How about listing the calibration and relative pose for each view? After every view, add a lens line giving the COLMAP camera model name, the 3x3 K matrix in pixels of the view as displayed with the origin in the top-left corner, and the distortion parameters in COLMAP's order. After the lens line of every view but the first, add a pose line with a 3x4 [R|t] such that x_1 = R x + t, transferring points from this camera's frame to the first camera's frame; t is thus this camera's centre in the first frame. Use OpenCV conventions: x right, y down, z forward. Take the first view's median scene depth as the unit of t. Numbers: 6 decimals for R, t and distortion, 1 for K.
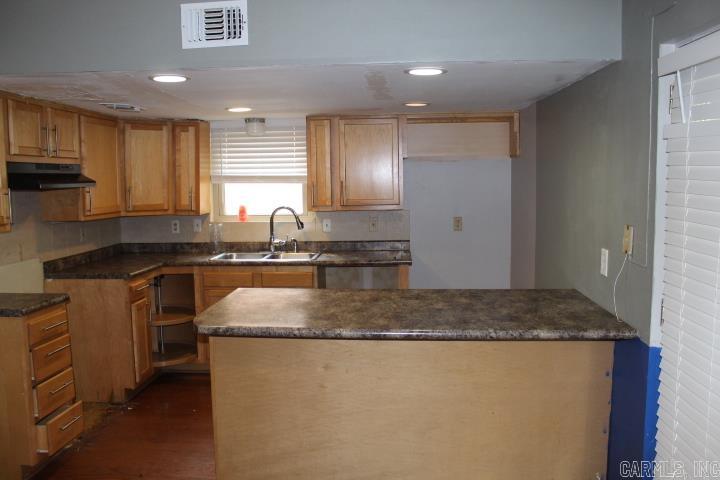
lens RADIAL K [[598.2, 0, 361.6], [0, 598.2, 238.0], [0, 0, 1]] dist [-0.166025, 0.148485]
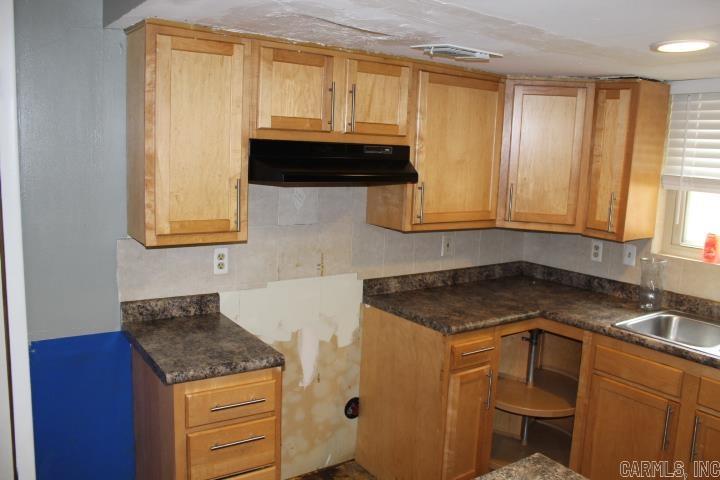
lens RADIAL K [[598.2, 0, 361.6], [0, 598.2, 238.0], [0, 0, 1]] dist [-0.166025, 0.148485]
pose [[0.618825, 0.146394, -0.771767, 0.011812], [-0.121020, 0.988519, 0.090472, -0.065389], [0.776151, 0.037413, 0.629436, 0.448770]]
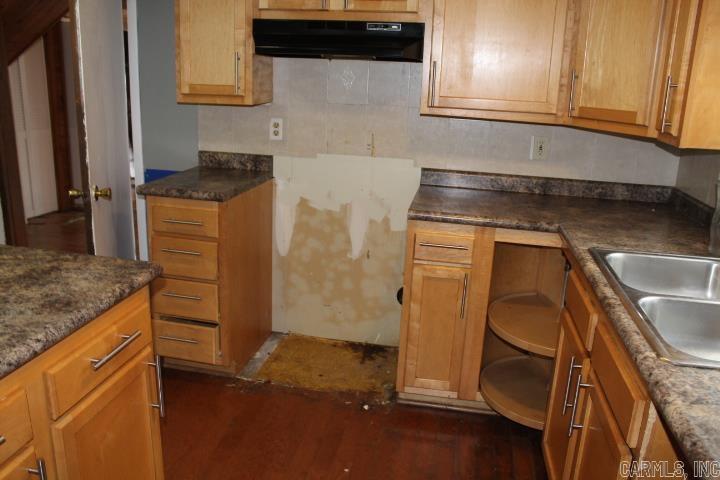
lens RADIAL K [[598.2, 0, 361.6], [0, 598.2, 238.0], [0, 0, 1]] dist [-0.166025, 0.148485]
pose [[-0.120349, 0.271516, -0.954880, 0.155964], [-0.137554, 0.948032, 0.286906, -0.065725], [0.983156, 0.165877, -0.076747, 0.850330]]
